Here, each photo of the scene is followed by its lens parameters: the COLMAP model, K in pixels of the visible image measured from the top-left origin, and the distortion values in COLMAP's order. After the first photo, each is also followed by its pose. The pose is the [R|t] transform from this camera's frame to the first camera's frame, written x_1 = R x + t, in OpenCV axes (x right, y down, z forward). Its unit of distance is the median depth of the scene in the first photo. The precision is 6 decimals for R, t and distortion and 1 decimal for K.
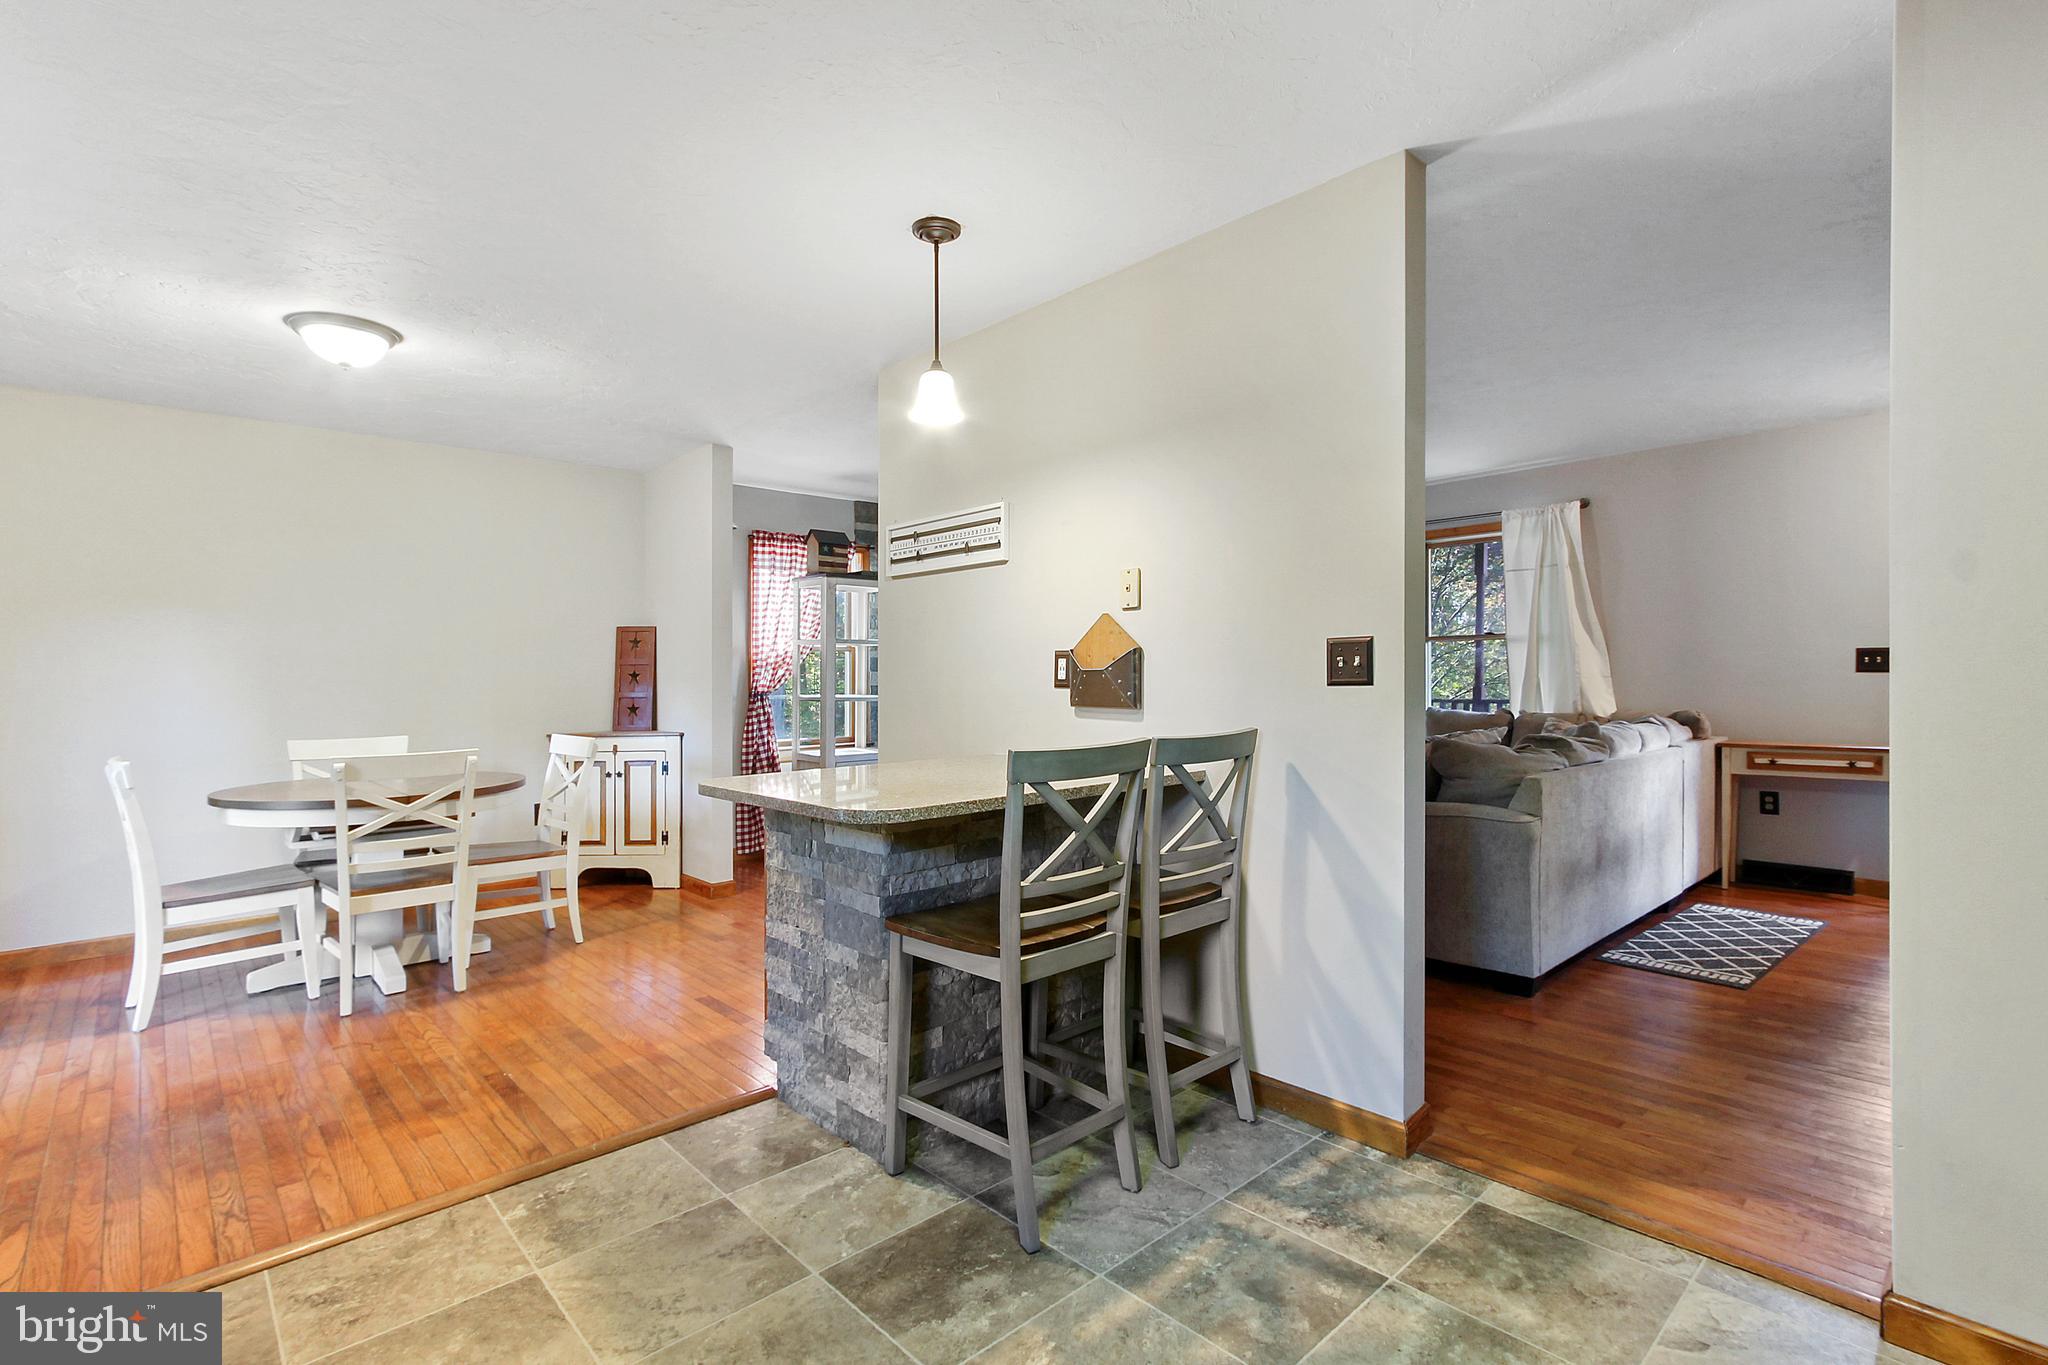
lens RADIAL K [[966.1, 0, 1033.7], [0, 966.1, 654.7], [0, 0, 1]] dist [0.001047, 0.002827]
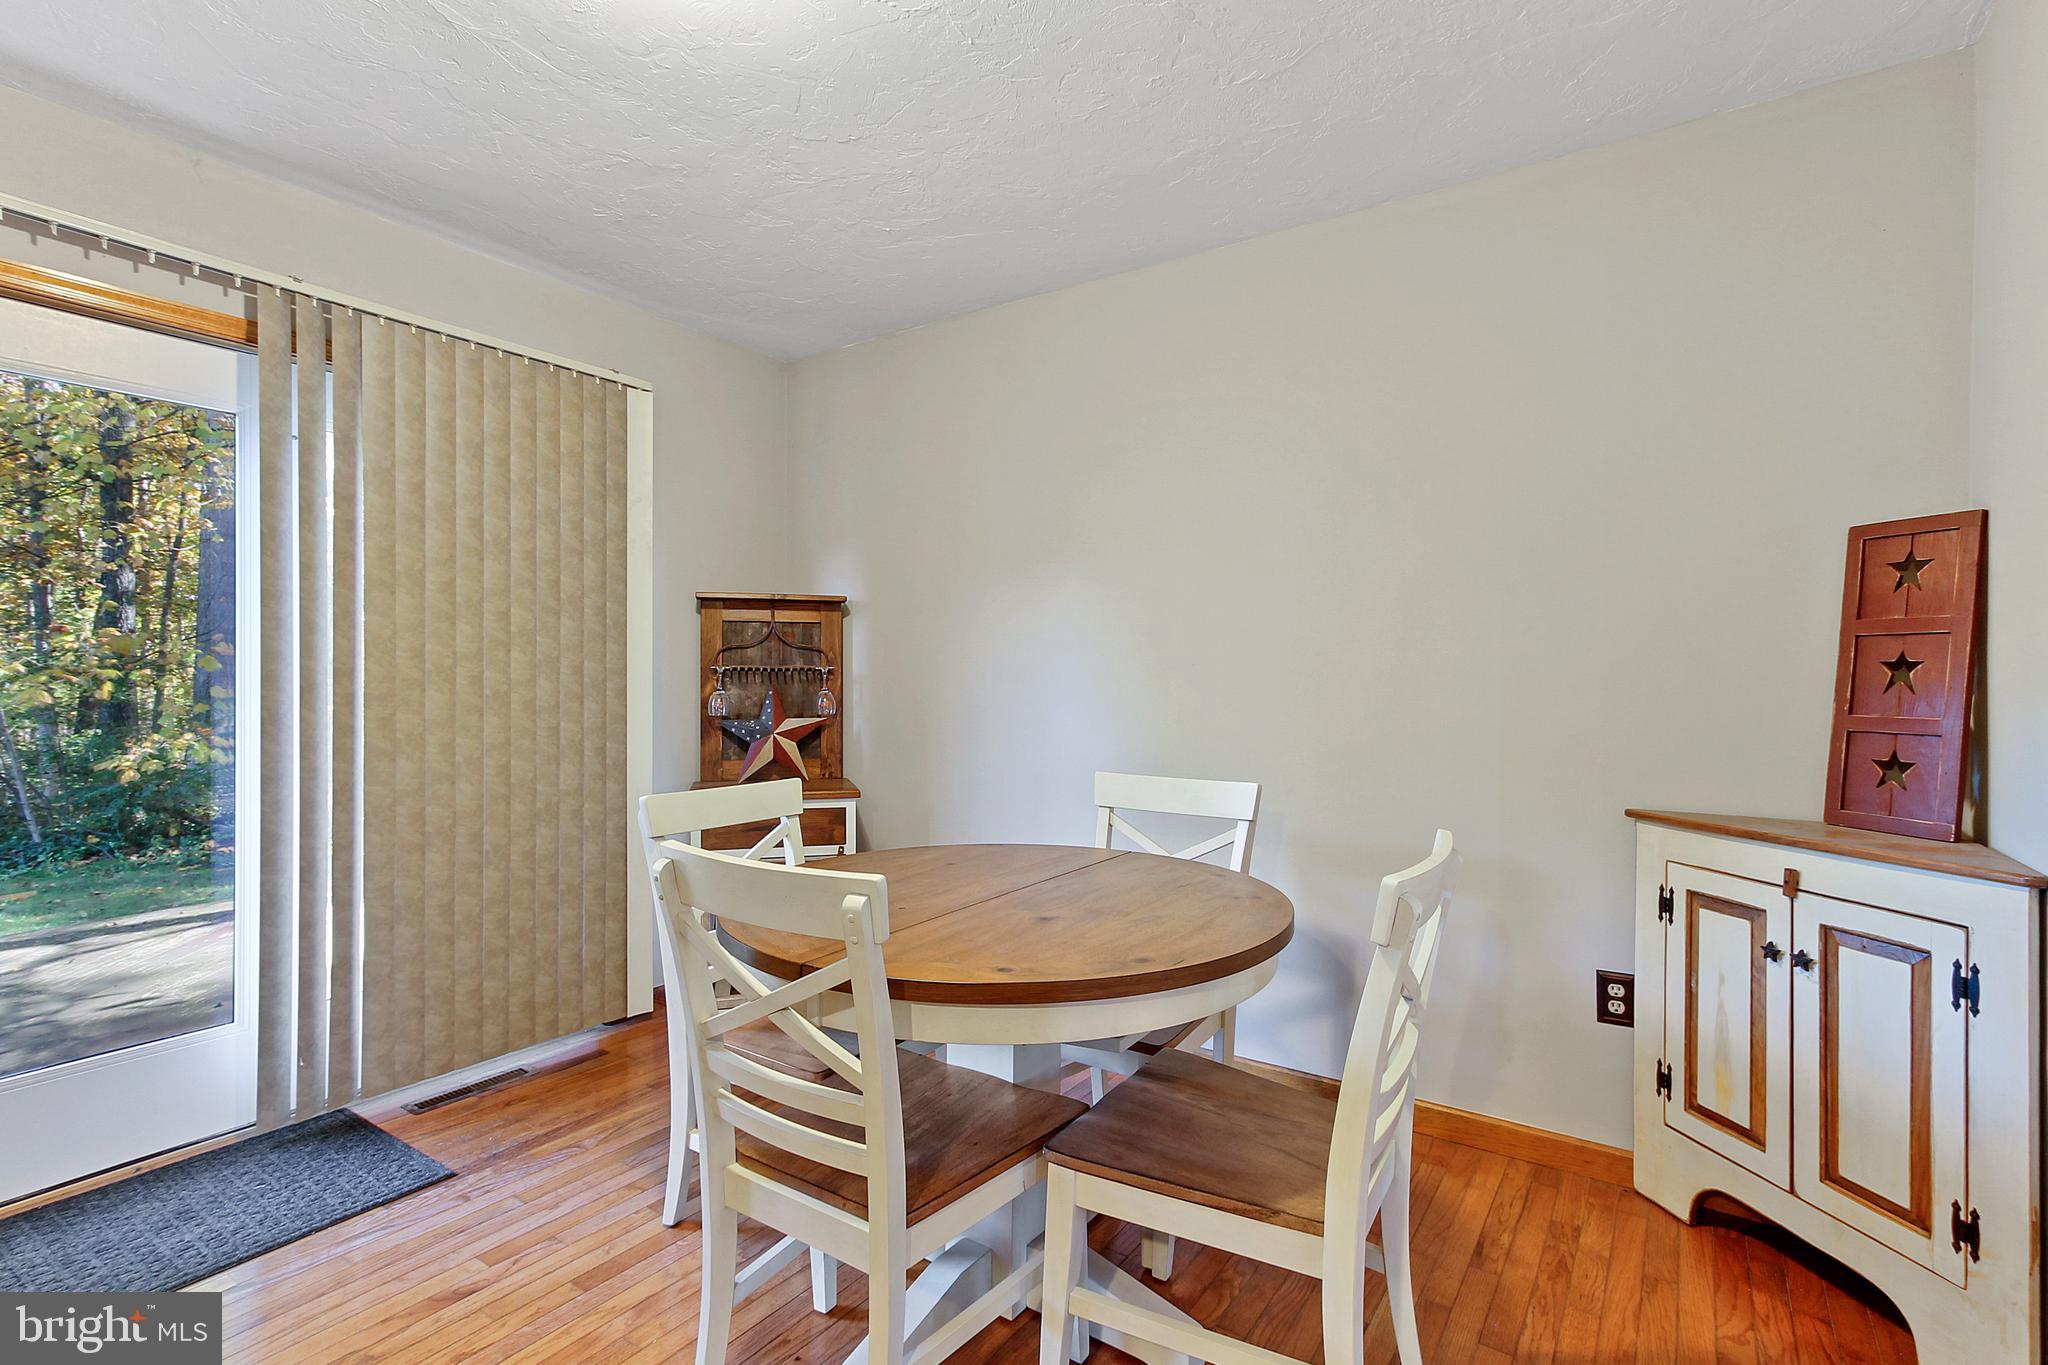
lens RADIAL K [[966.1, 0, 1019.3], [0, 966.1, 681.4], [0, 0, 1]] dist [0.001047, 0.002827]
pose [[0.218363, 0.018268, -0.975697, -0.287542], [0.015243, 0.999639, 0.022128, 0.026855], [0.975749, -0.019704, 0.218005, 1.175954]]
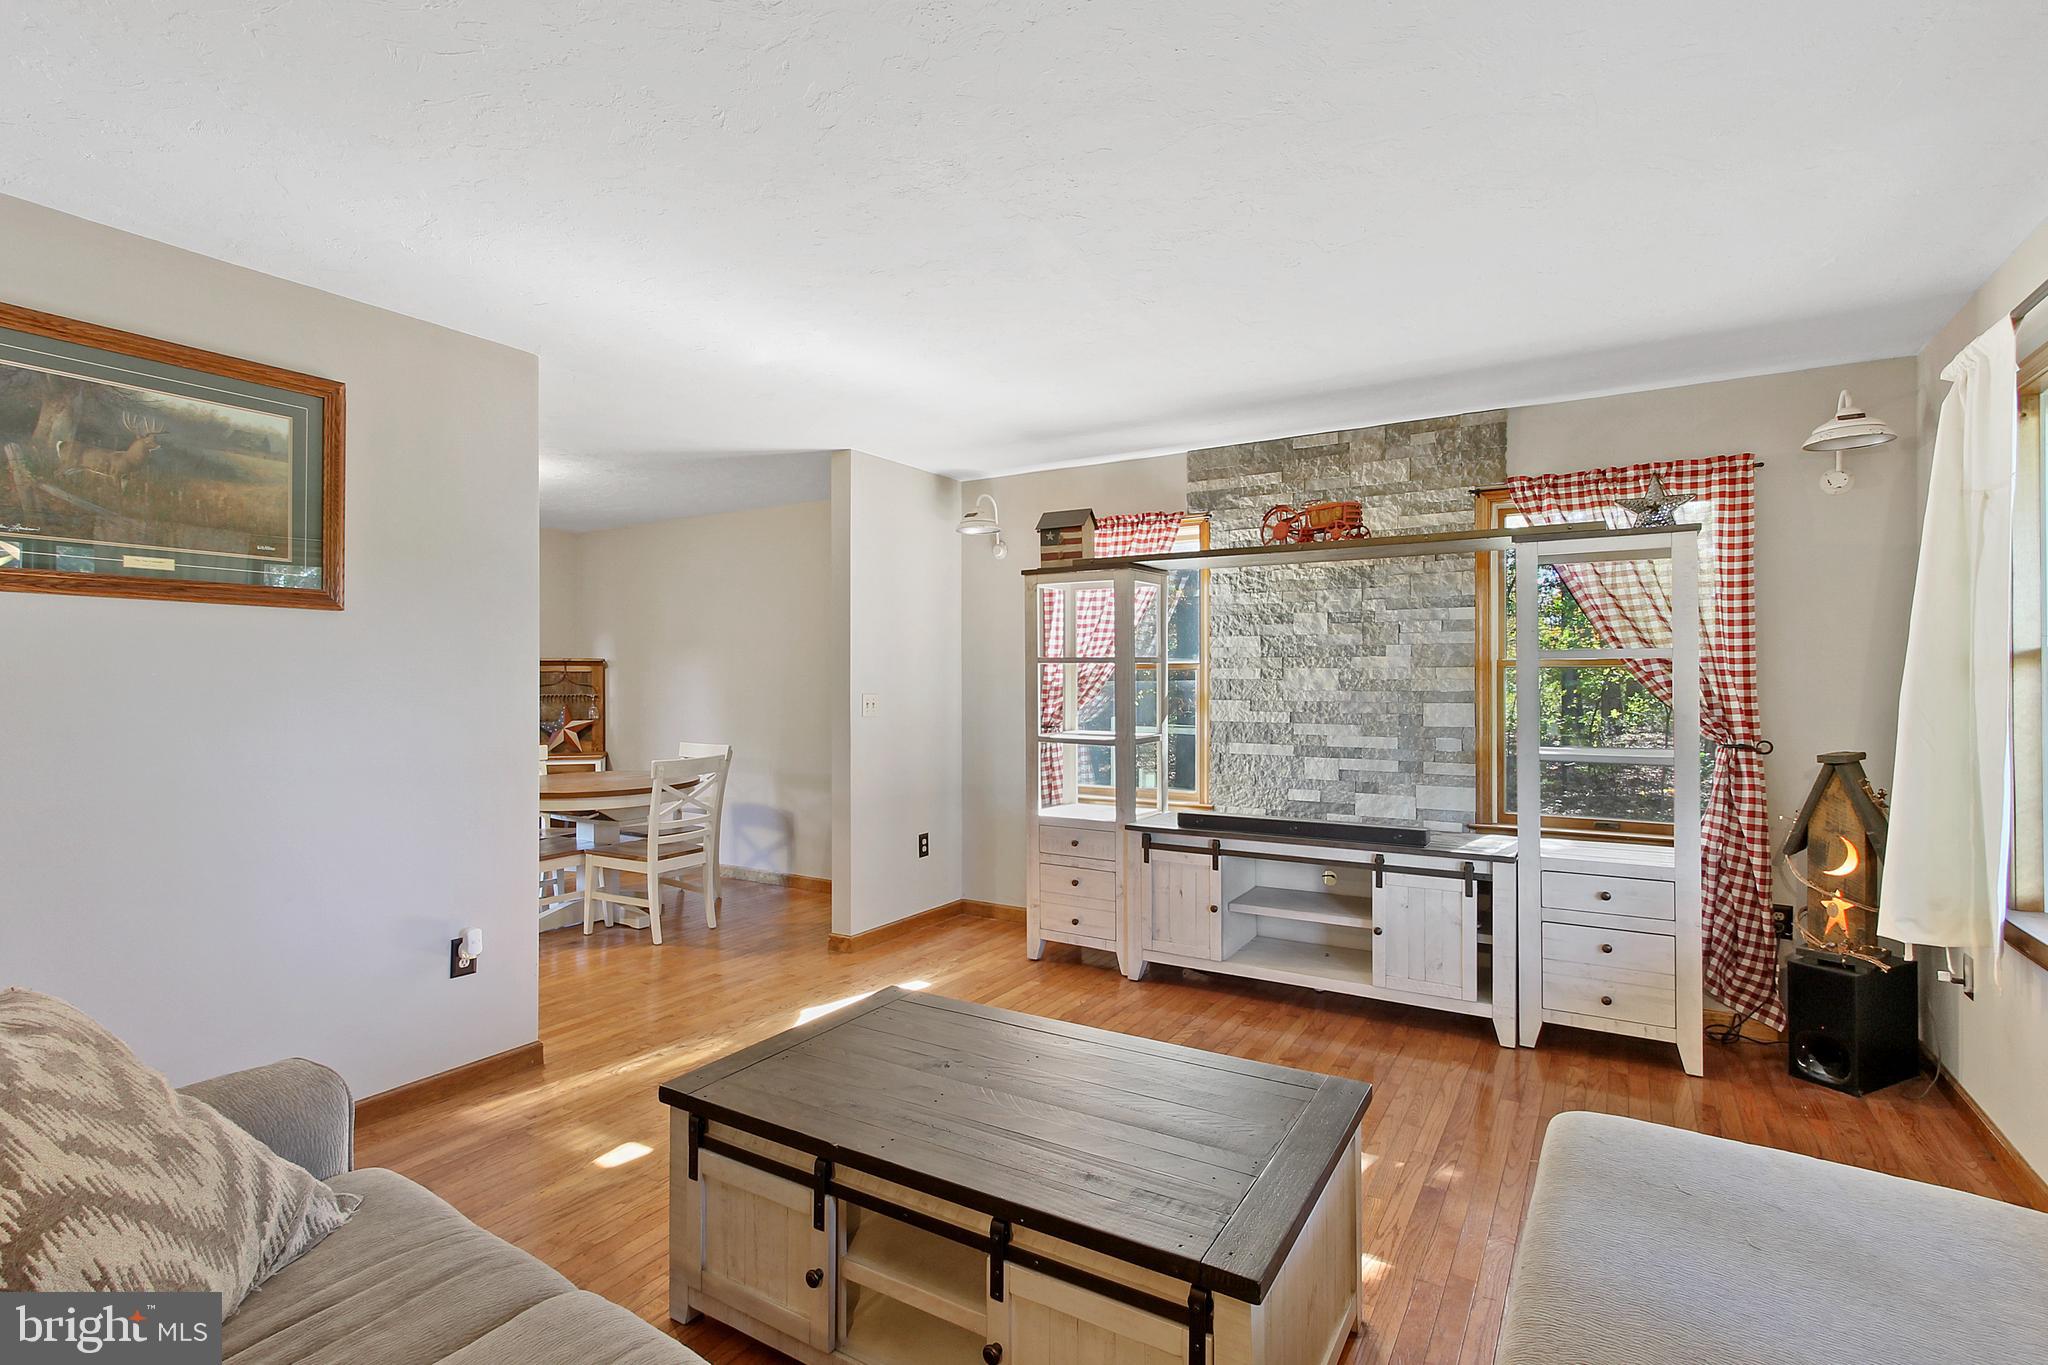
lens RADIAL K [[966.1, 0, 1011.8], [0, 966.1, 672.0], [0, 0, 1]] dist [0.001047, 0.002827]
pose [[0.257616, 0.007031, -0.966222, 1.002347], [0.019226, 0.999738, 0.012401, -0.031437], [0.966056, -0.021772, 0.257414, 1.574427]]
